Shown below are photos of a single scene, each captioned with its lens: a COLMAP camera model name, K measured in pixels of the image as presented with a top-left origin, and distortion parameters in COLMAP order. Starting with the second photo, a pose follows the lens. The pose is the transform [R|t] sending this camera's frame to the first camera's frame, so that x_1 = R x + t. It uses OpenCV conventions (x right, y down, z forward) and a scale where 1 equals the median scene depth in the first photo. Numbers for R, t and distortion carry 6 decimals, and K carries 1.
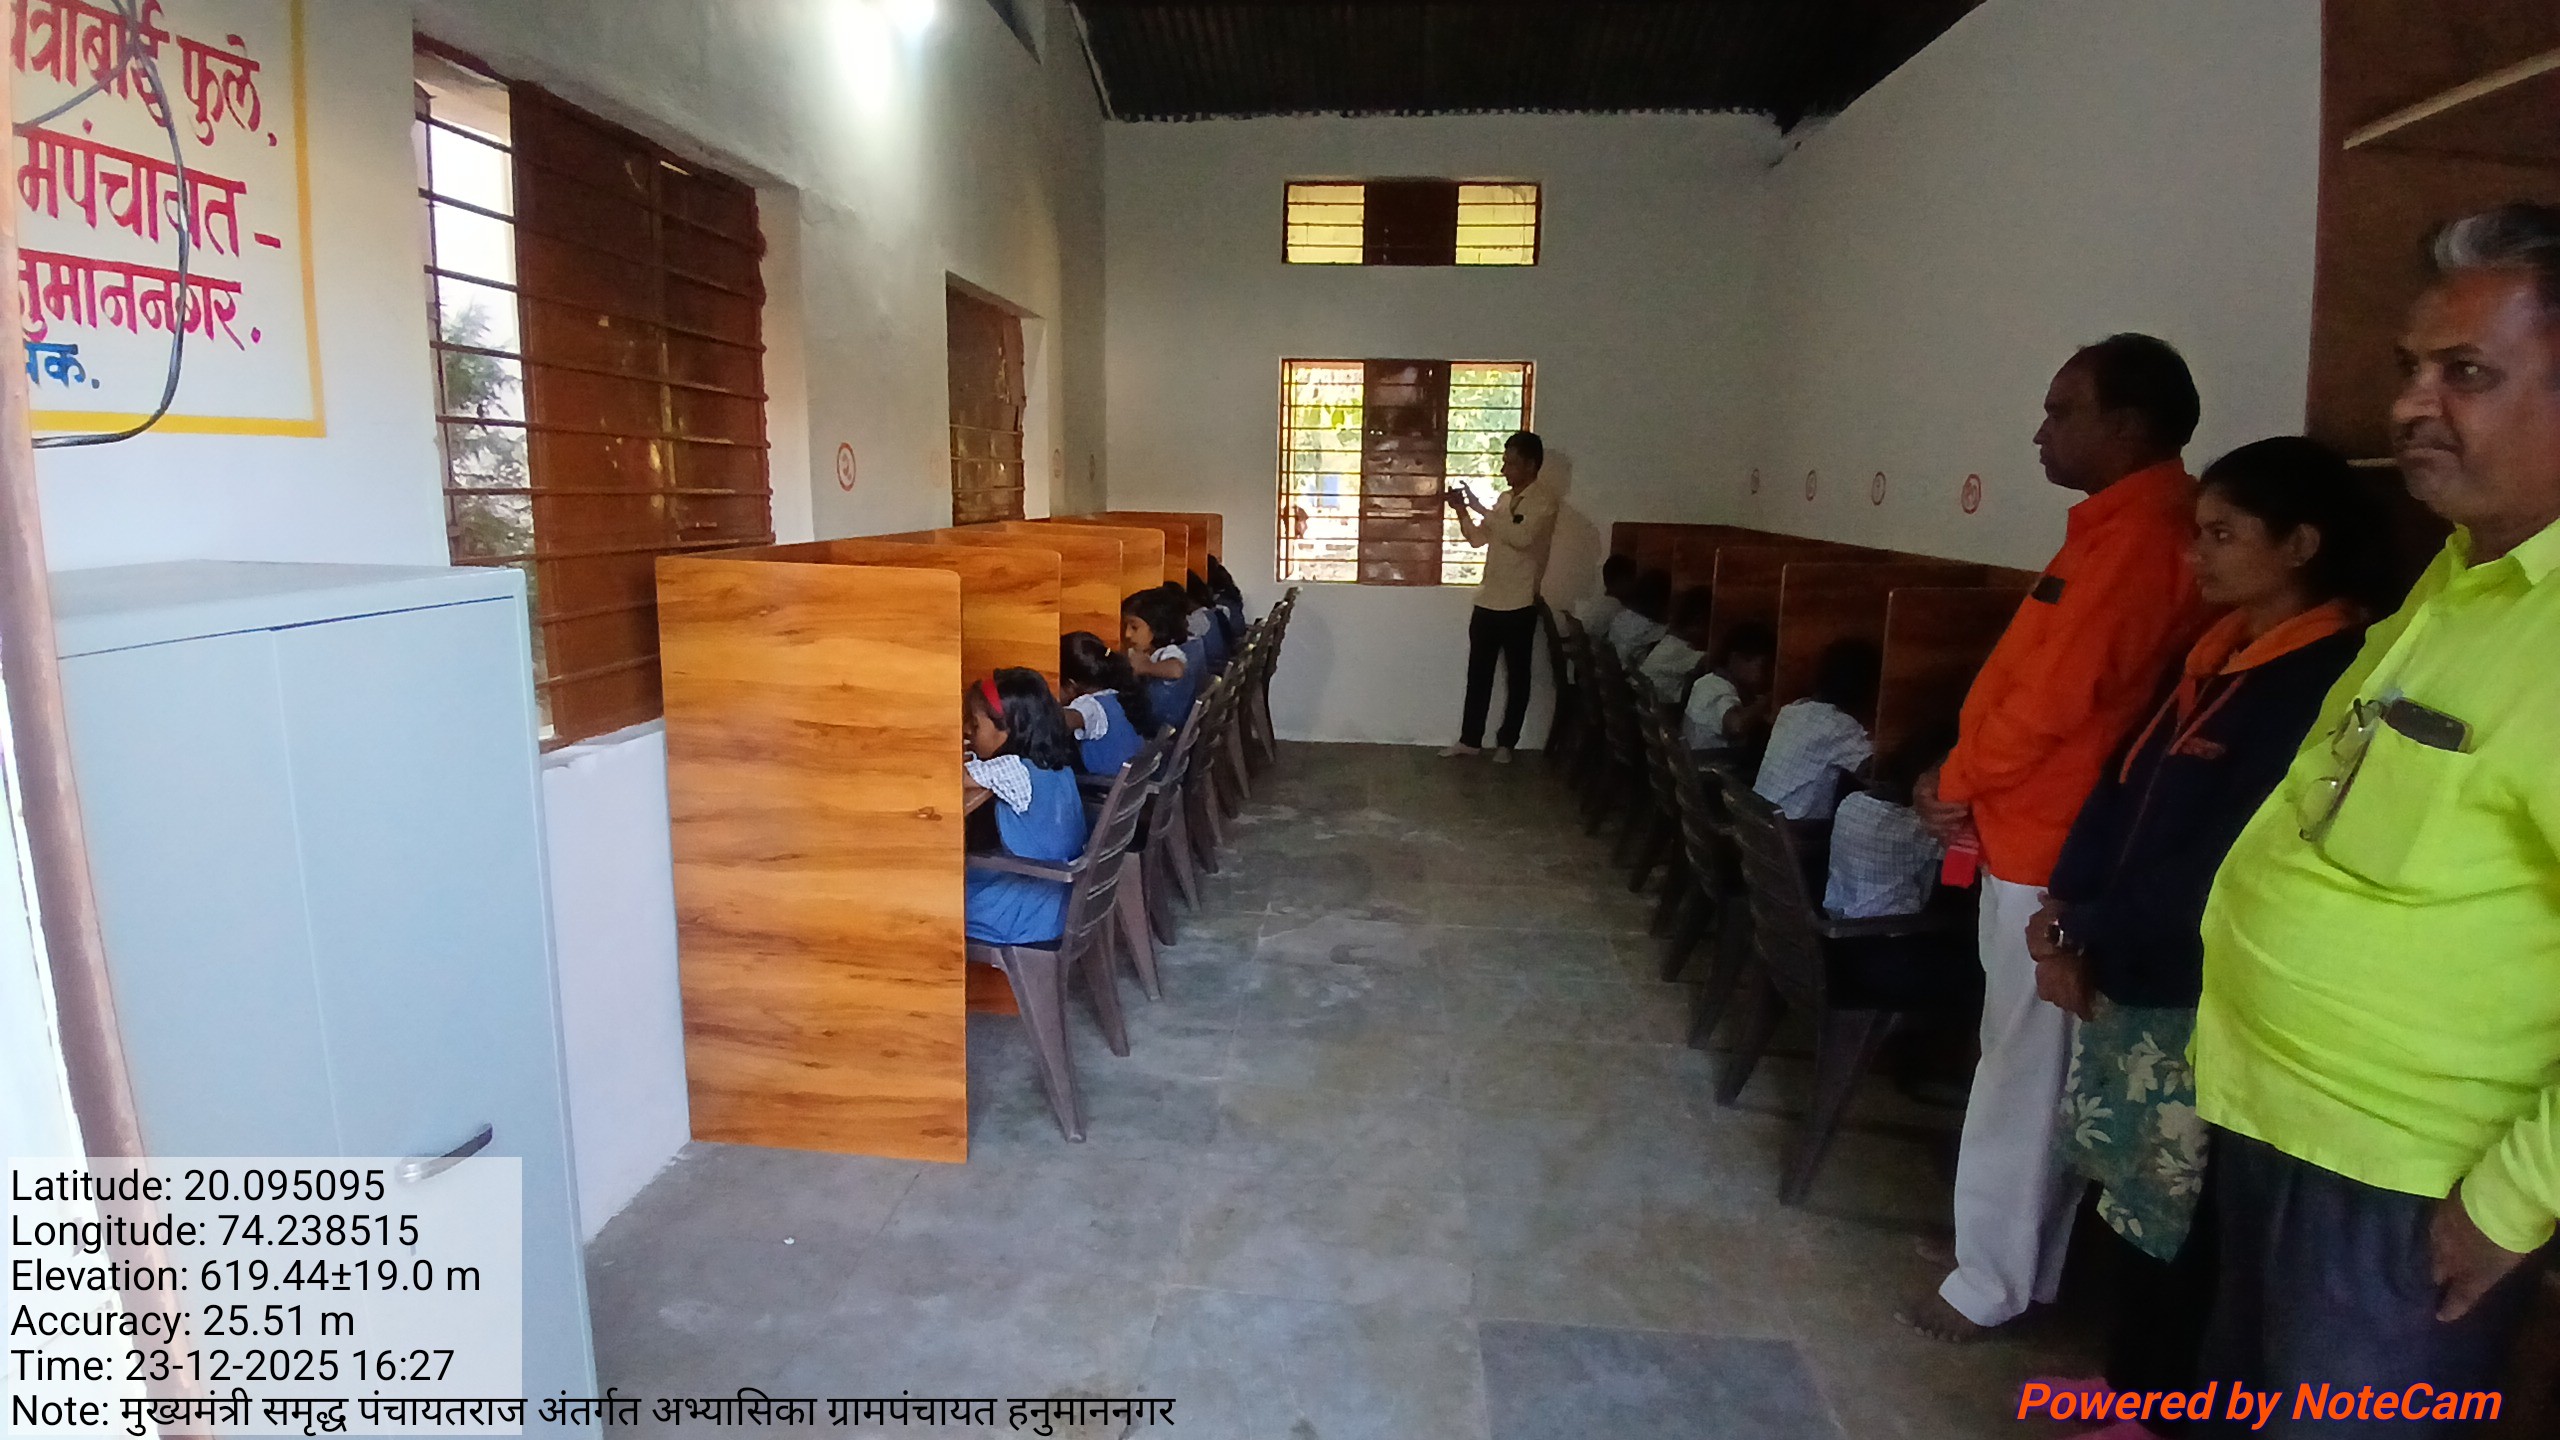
lens RADIAL K [[1278.3, 0, 1313.1], [0, 1278.3, 737.1], [0, 0, 1]] dist [0.038203, -0.074398]
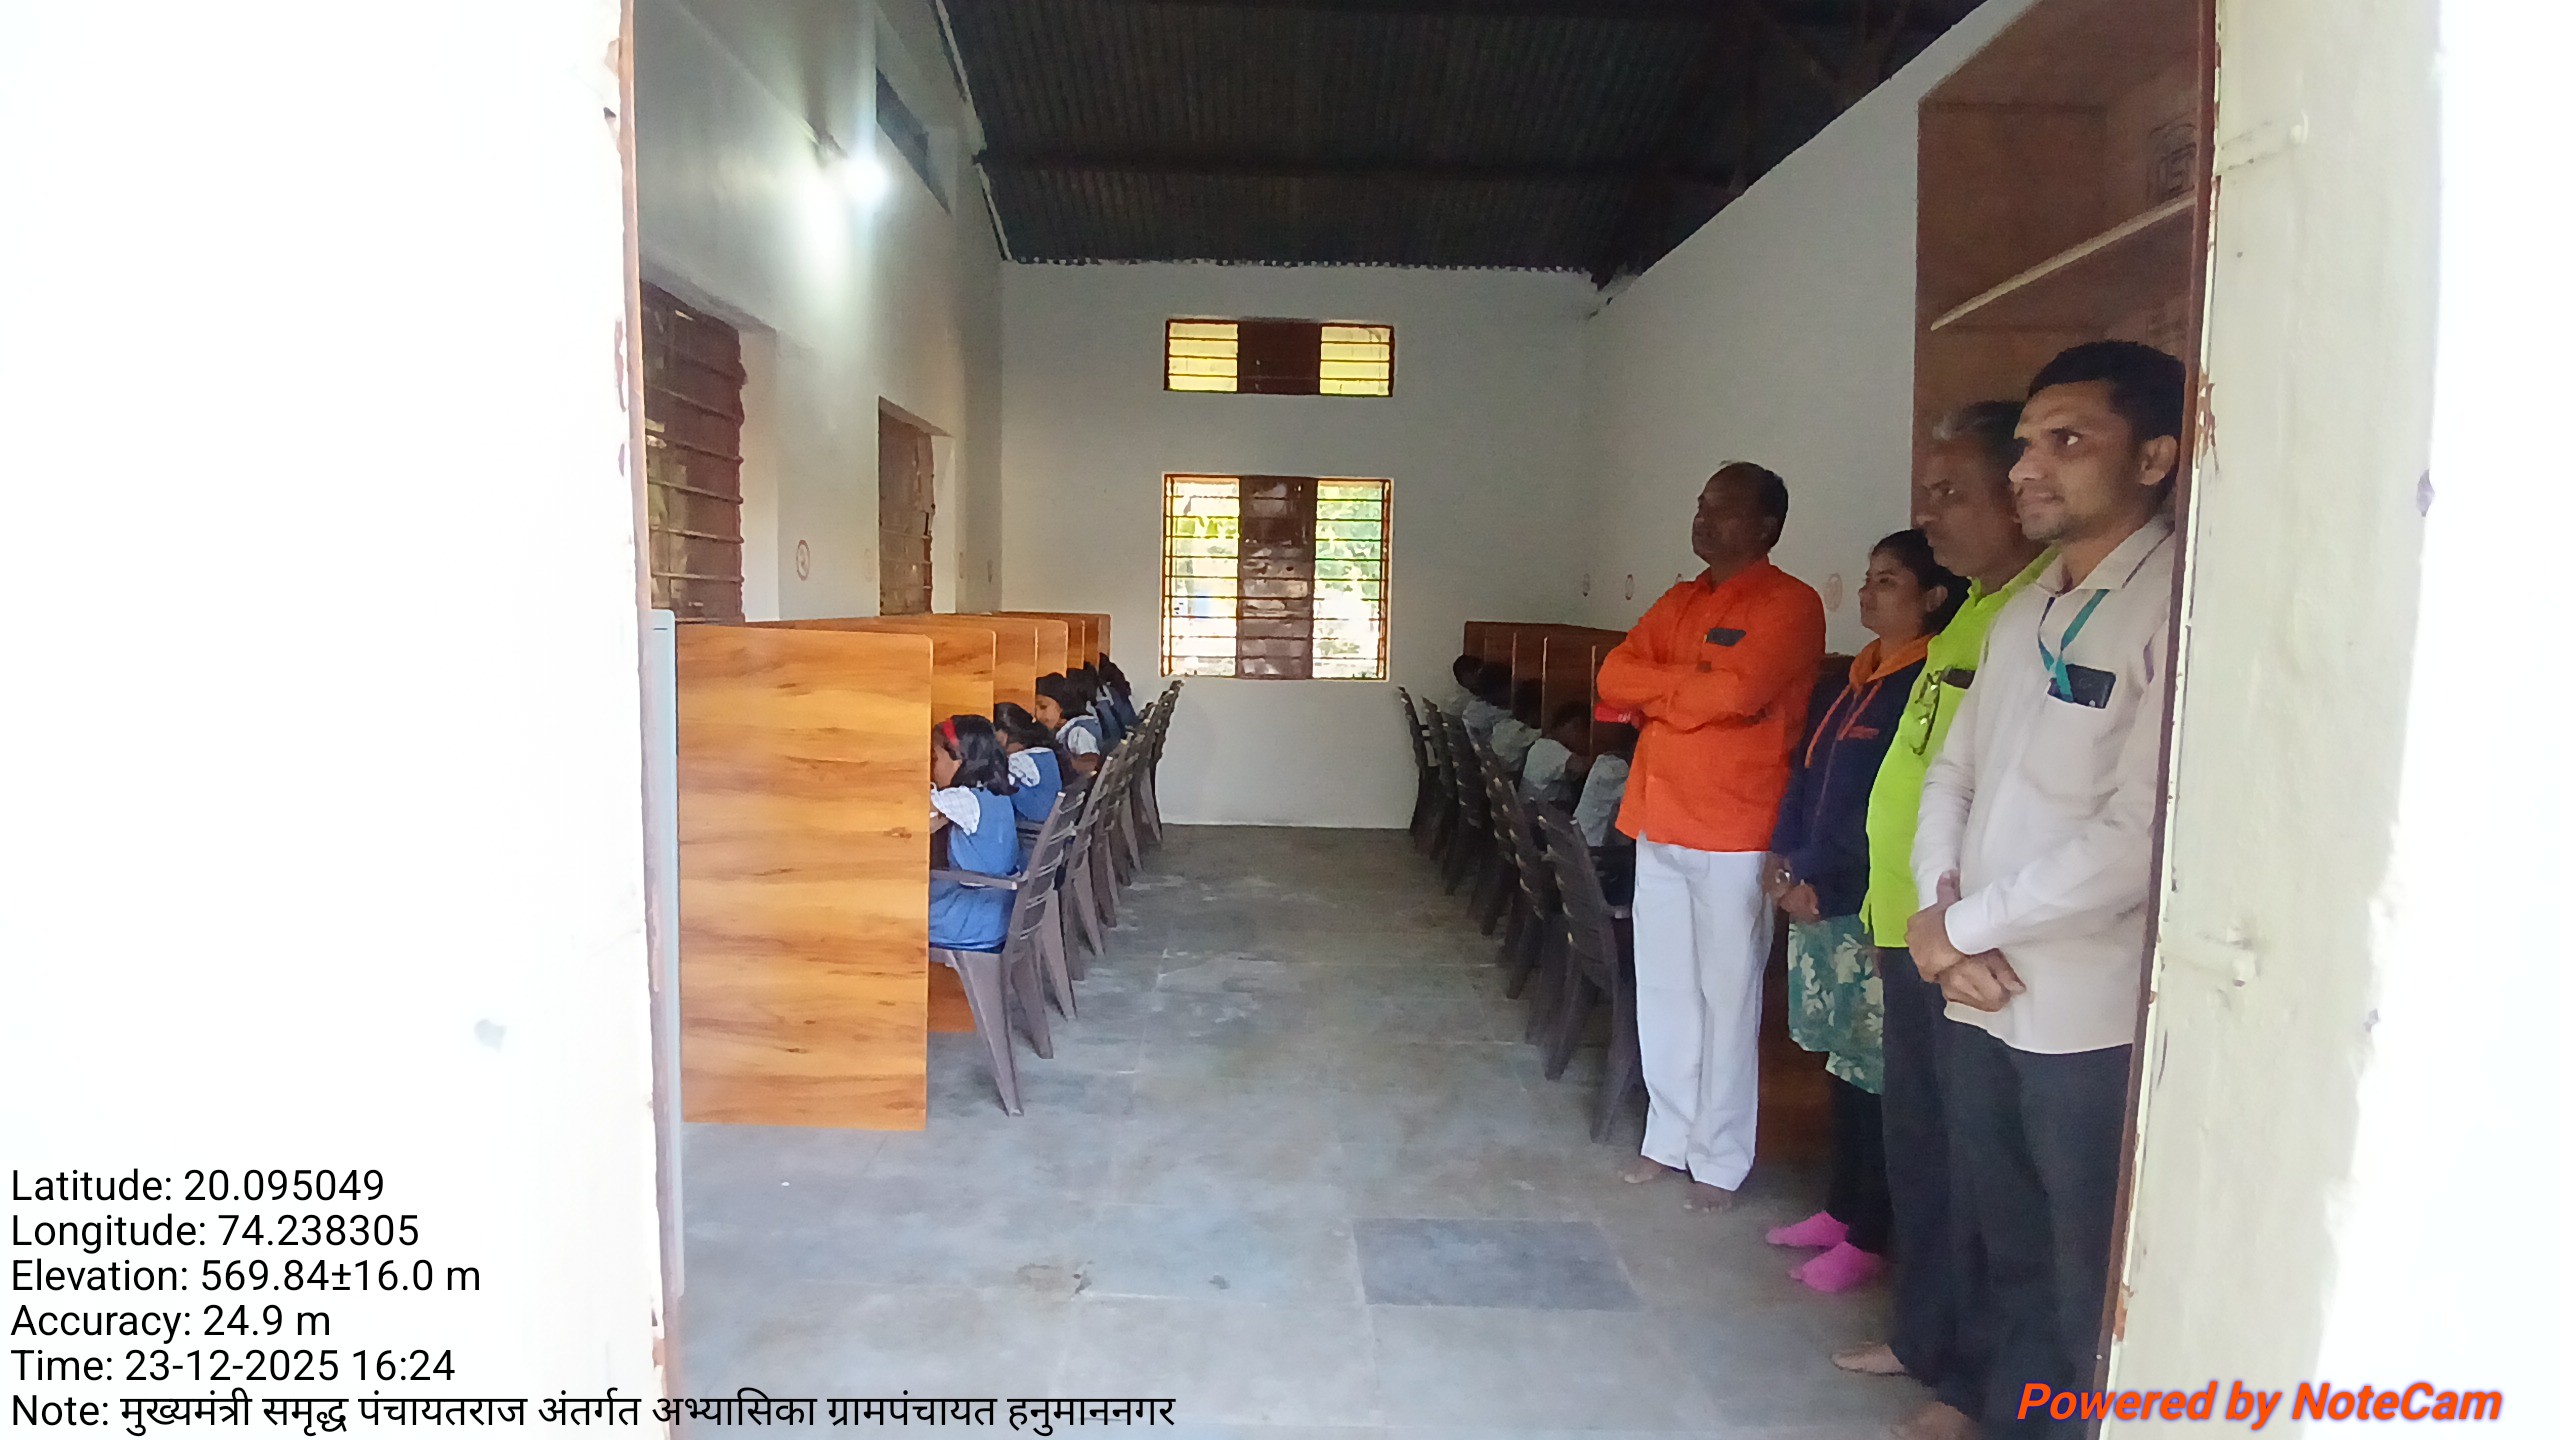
lens RADIAL K [[1278.3, 0, 1313.1], [0, 1278.3, 737.1], [0, 0, 1]] dist [0.038203, -0.074398]
pose [[0.995000, -0.008952, 0.099473, -0.016856], [0.017443, 0.996243, -0.084821, 0.047450], [-0.098340, 0.086132, 0.991418, -0.157837]]
